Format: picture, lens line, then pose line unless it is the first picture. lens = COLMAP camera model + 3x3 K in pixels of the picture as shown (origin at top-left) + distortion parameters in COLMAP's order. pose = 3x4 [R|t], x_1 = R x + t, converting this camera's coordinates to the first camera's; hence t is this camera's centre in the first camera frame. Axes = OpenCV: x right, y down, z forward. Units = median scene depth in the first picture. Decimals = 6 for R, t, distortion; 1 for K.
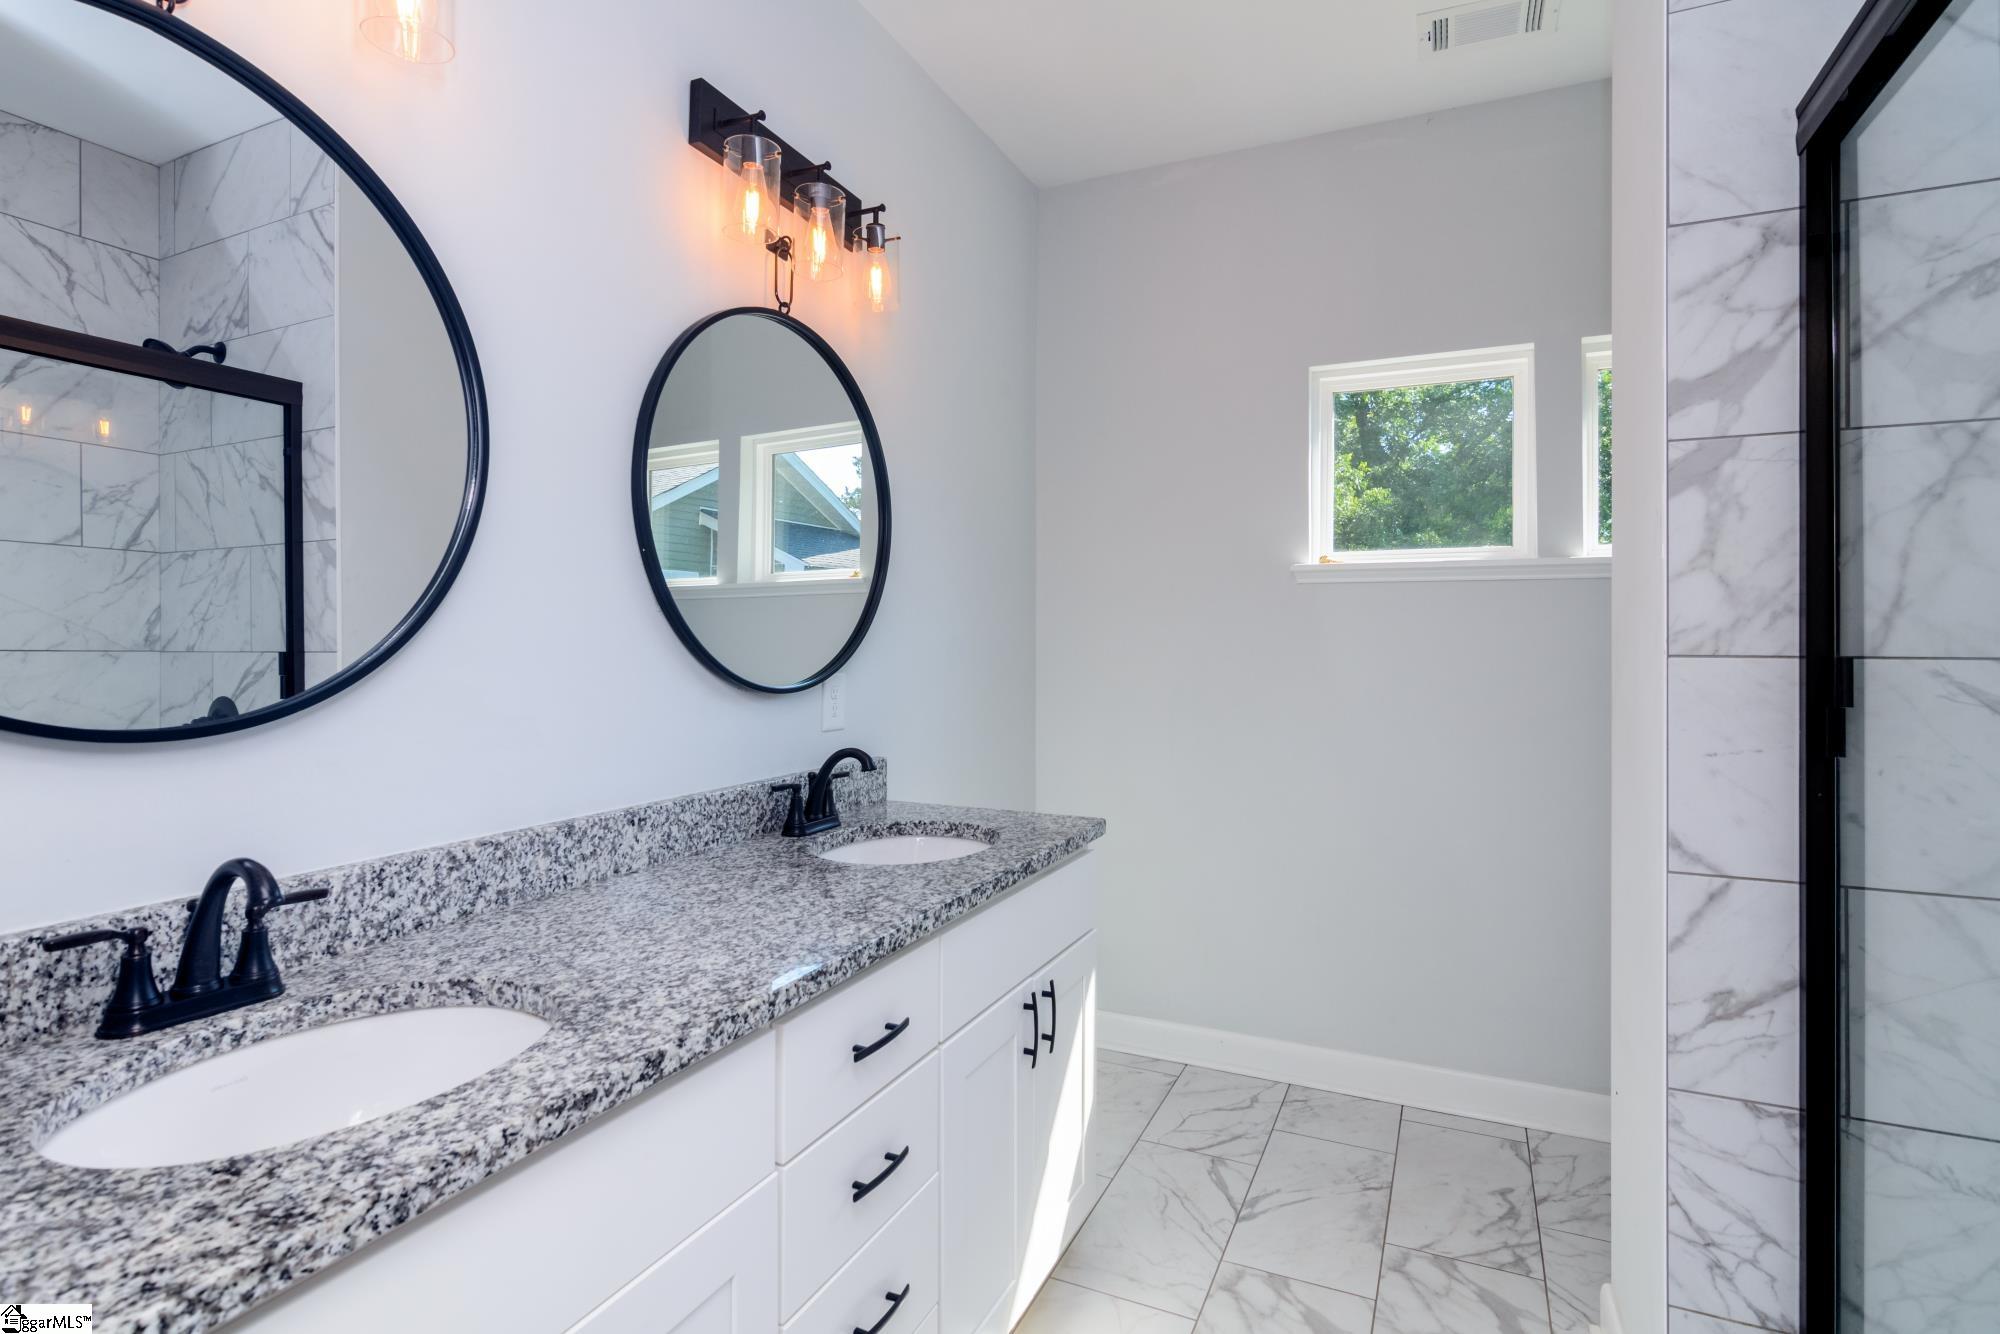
lens RADIAL K [[1012.9, 0, 999.8], [0, 1012.9, 633.0], [0, 0, 1]] dist [0.001502, 0.000655]
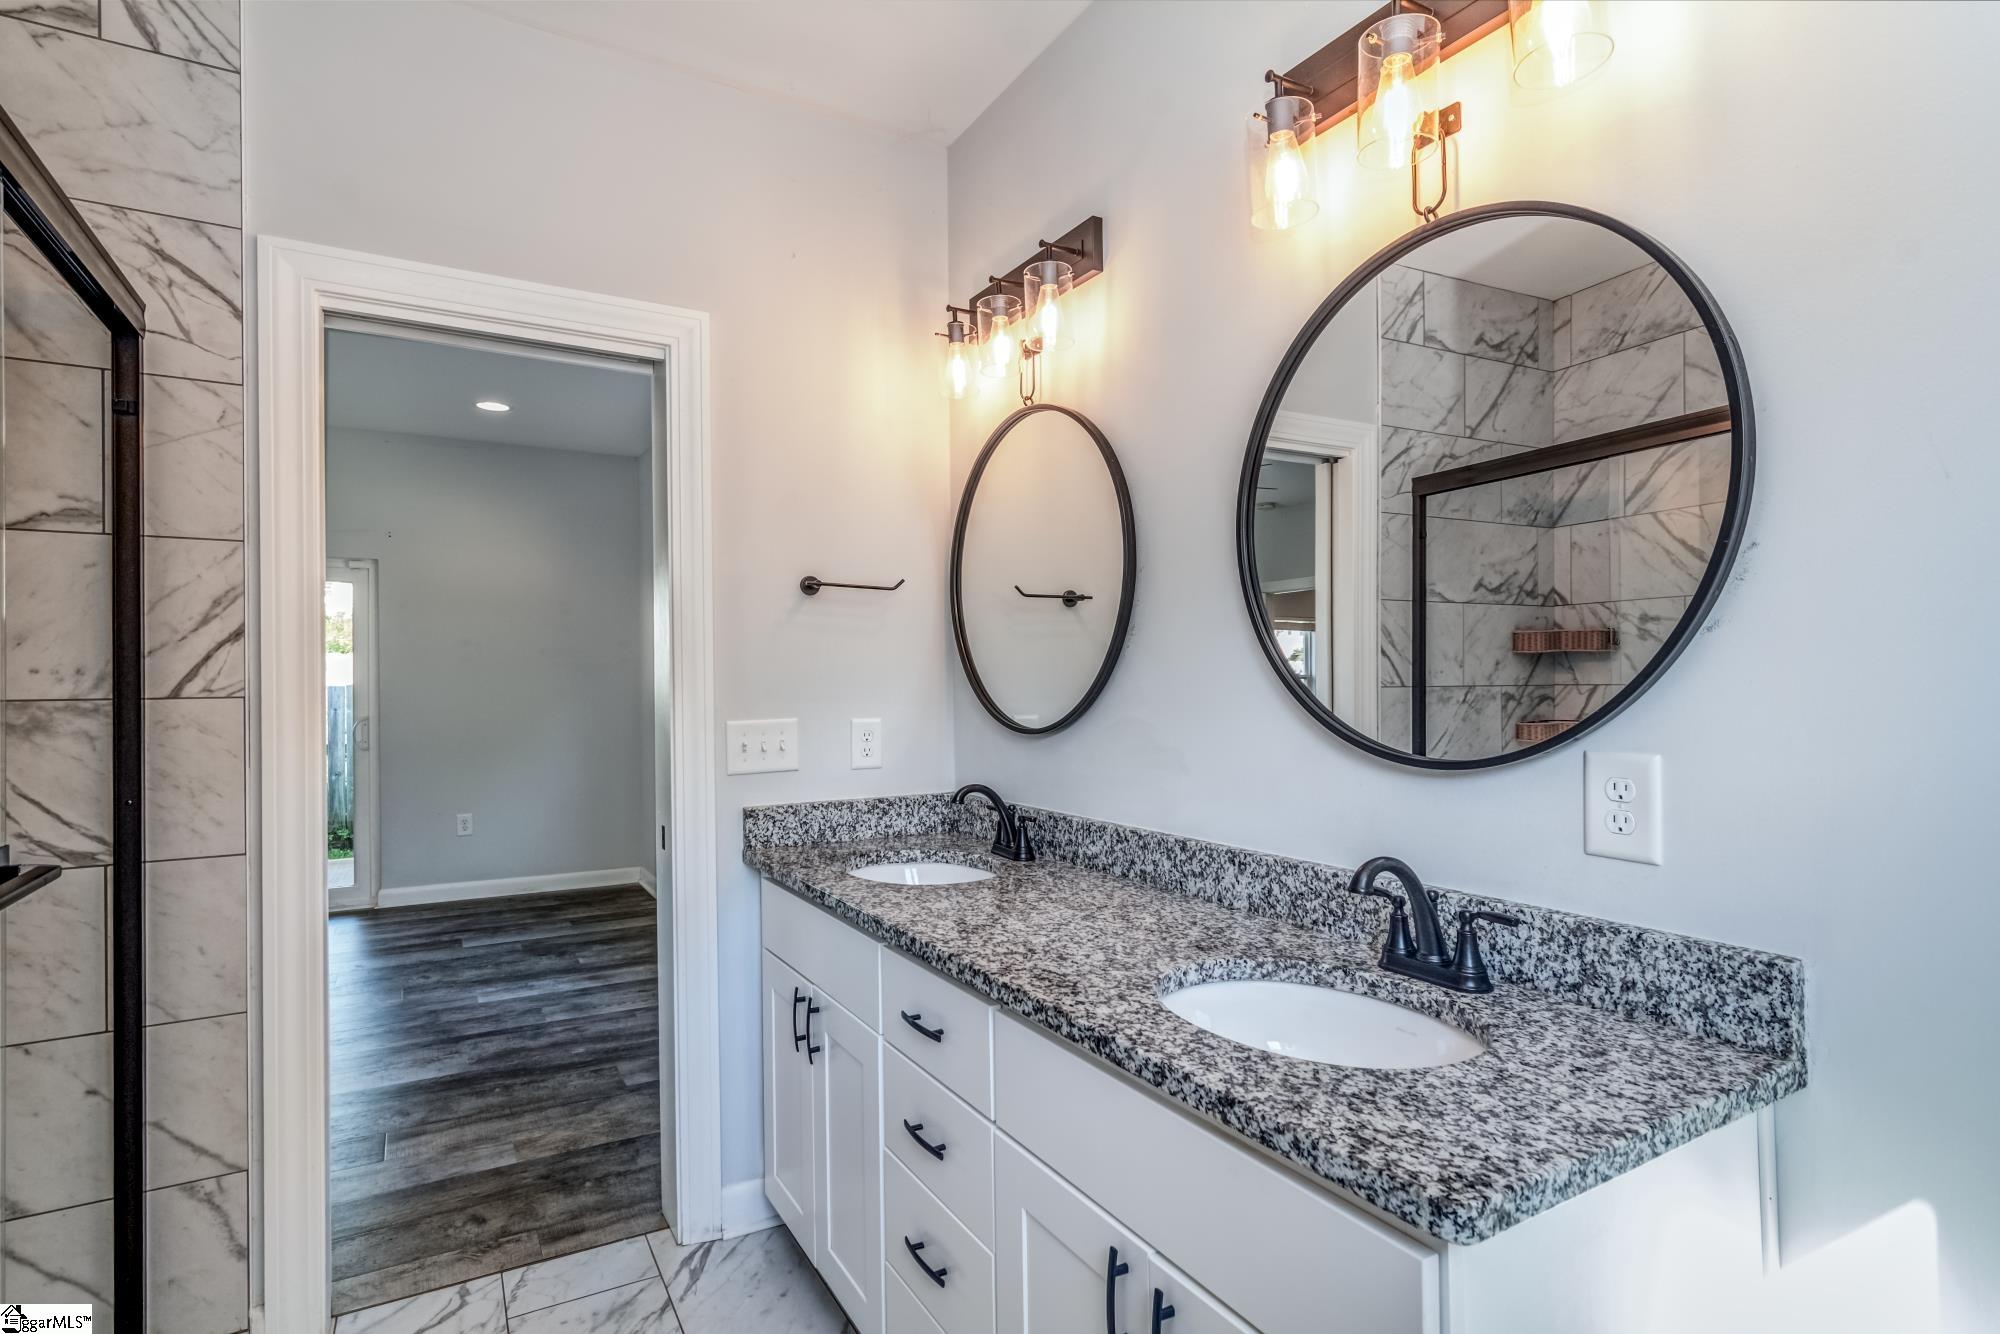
lens RADIAL K [[966.5, 0, 975.6], [0, 966.5, 670.6], [0, 0, 1]] dist [-0.000264, -0.000884]
pose [[-0.586019, -0.008202, -0.810256, 0.685398], [0.009214, 0.999817, -0.016785, 0.001126], [0.810245, -0.017302, -0.585836, 1.528575]]
